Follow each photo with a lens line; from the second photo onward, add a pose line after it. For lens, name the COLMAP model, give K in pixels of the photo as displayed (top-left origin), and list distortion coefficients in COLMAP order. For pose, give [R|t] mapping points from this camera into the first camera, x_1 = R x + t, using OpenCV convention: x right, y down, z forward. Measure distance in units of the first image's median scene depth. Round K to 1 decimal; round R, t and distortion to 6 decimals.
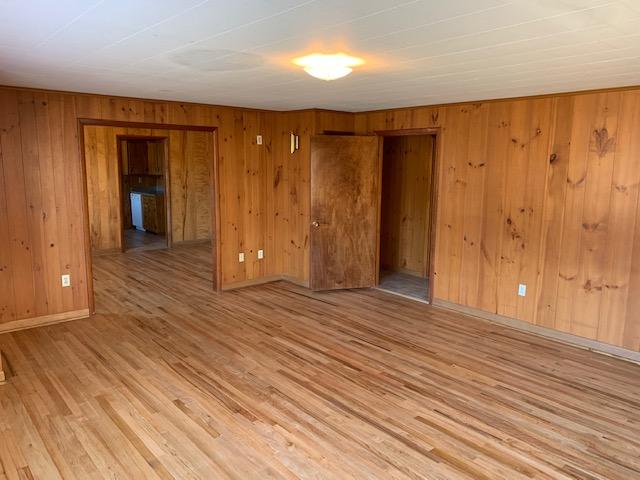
lens RADIAL K [[475.0, 0, 320.0], [0, 475.0, 240.0], [0, 0, 1]] dist [0.006944, -0.001372]
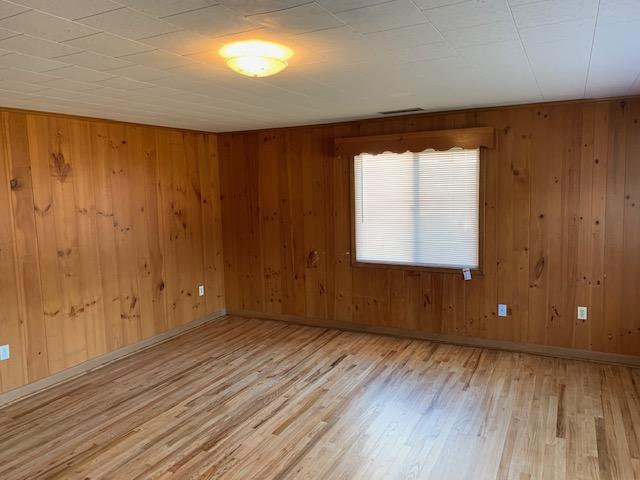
lens RADIAL K [[475.0, 0, 320.0], [0, 475.0, 240.0], [0, 0, 1]] dist [0.006944, -0.001372]
pose [[-0.359630, -0.110877, 0.926484, -0.544900], [0.178556, 0.966389, 0.184961, -0.146981], [-0.915852, 0.231946, -0.327744, 0.871632]]
